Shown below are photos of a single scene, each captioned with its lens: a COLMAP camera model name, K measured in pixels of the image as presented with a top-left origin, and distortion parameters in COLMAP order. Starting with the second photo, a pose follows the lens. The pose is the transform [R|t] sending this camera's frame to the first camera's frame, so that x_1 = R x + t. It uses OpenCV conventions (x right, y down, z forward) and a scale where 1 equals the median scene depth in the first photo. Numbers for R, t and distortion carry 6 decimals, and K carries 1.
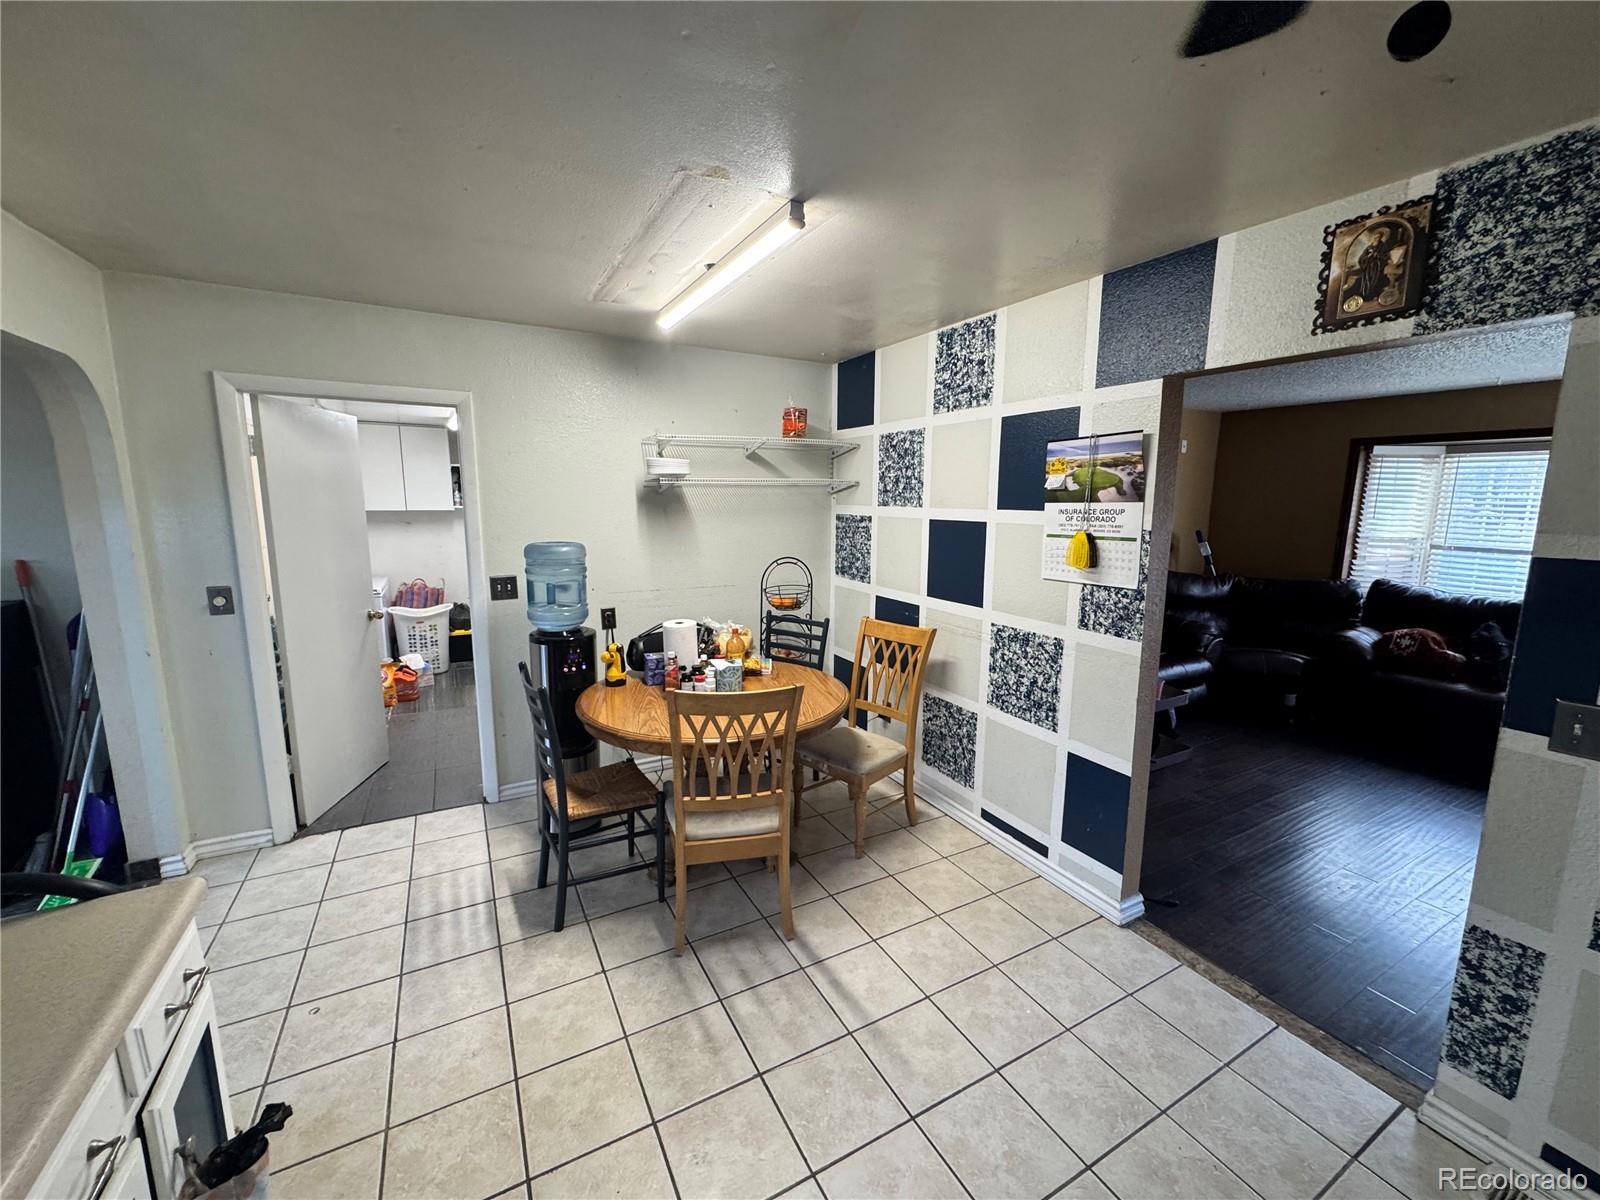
lens RADIAL K [[643.4, 0, 800.0], [0, 643.4, 600.0], [0, 0, 1]] dist [0.000361, -0.000177]
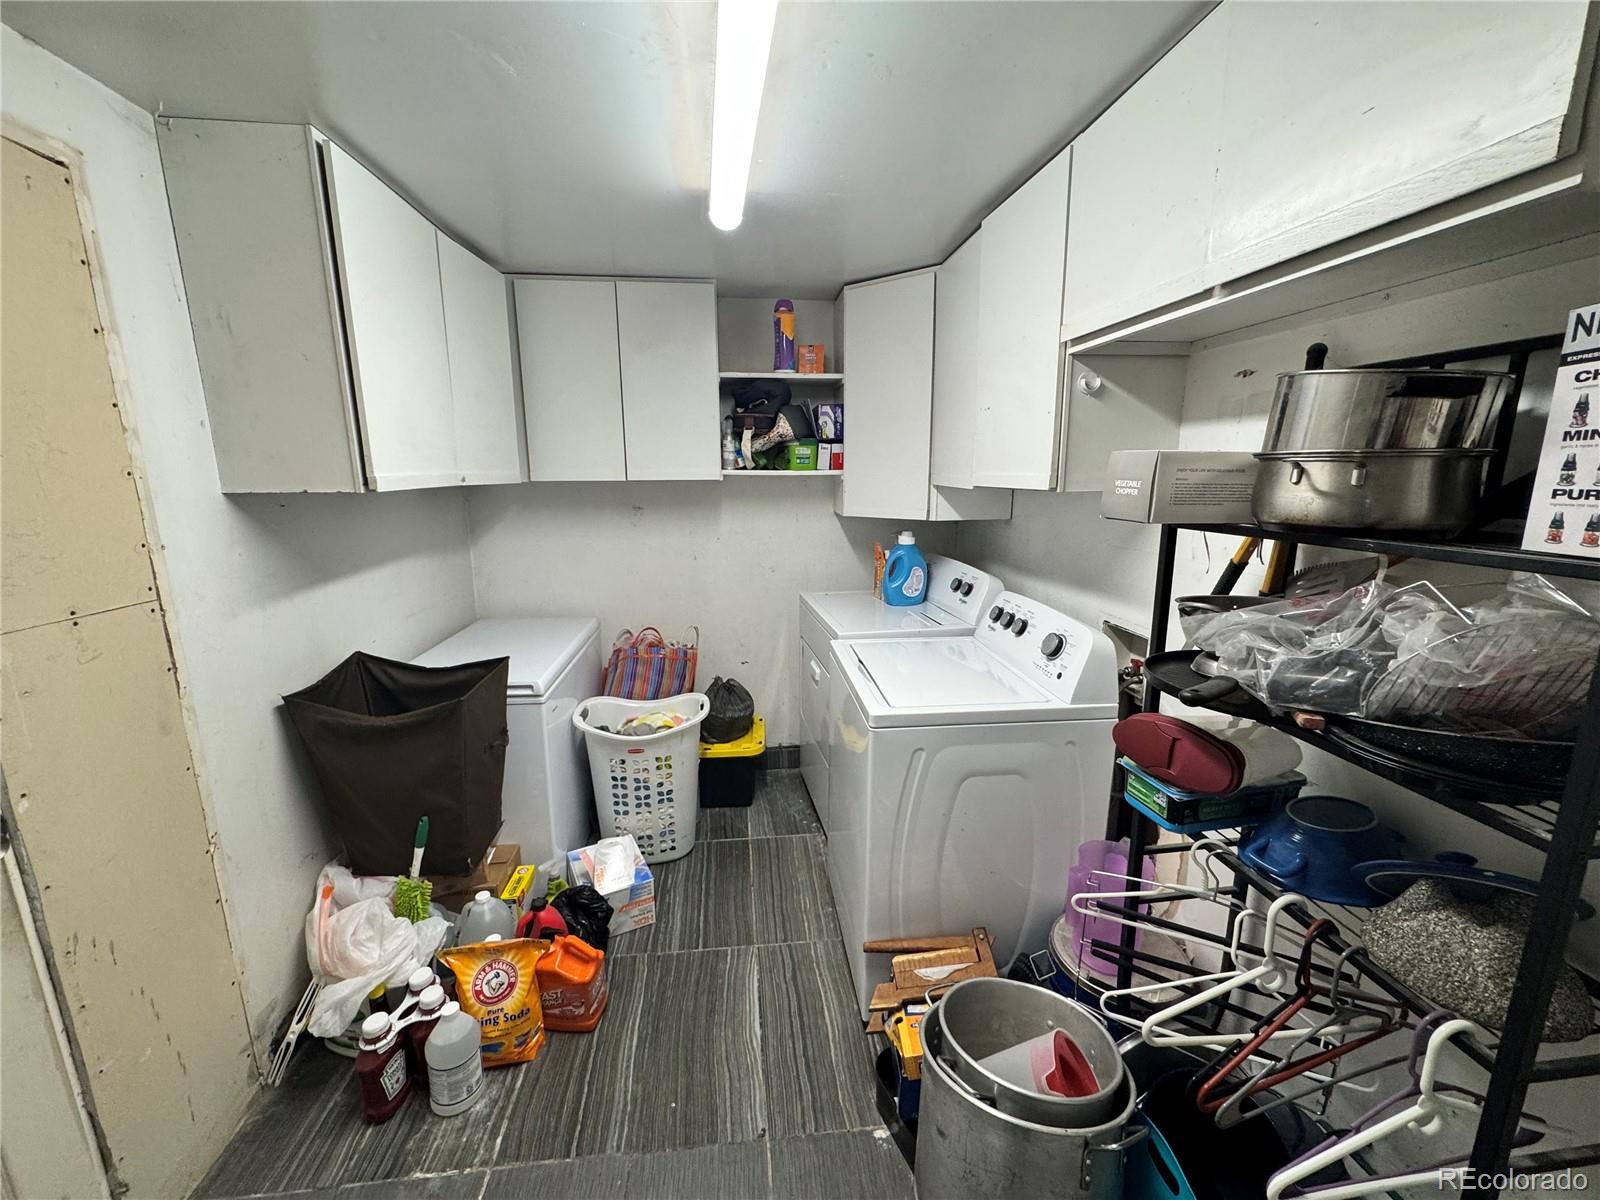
lens RADIAL K [[643.4, 0, 800.0], [0, 643.4, 600.0], [0, 0, 1]] dist [0.000361, -0.000177]
pose [[0.927081, 0.064155, -0.369331, -0.371278], [-0.050450, 0.997636, 0.046658, -0.094491], [0.371451, -0.024622, 0.928126, 0.706024]]
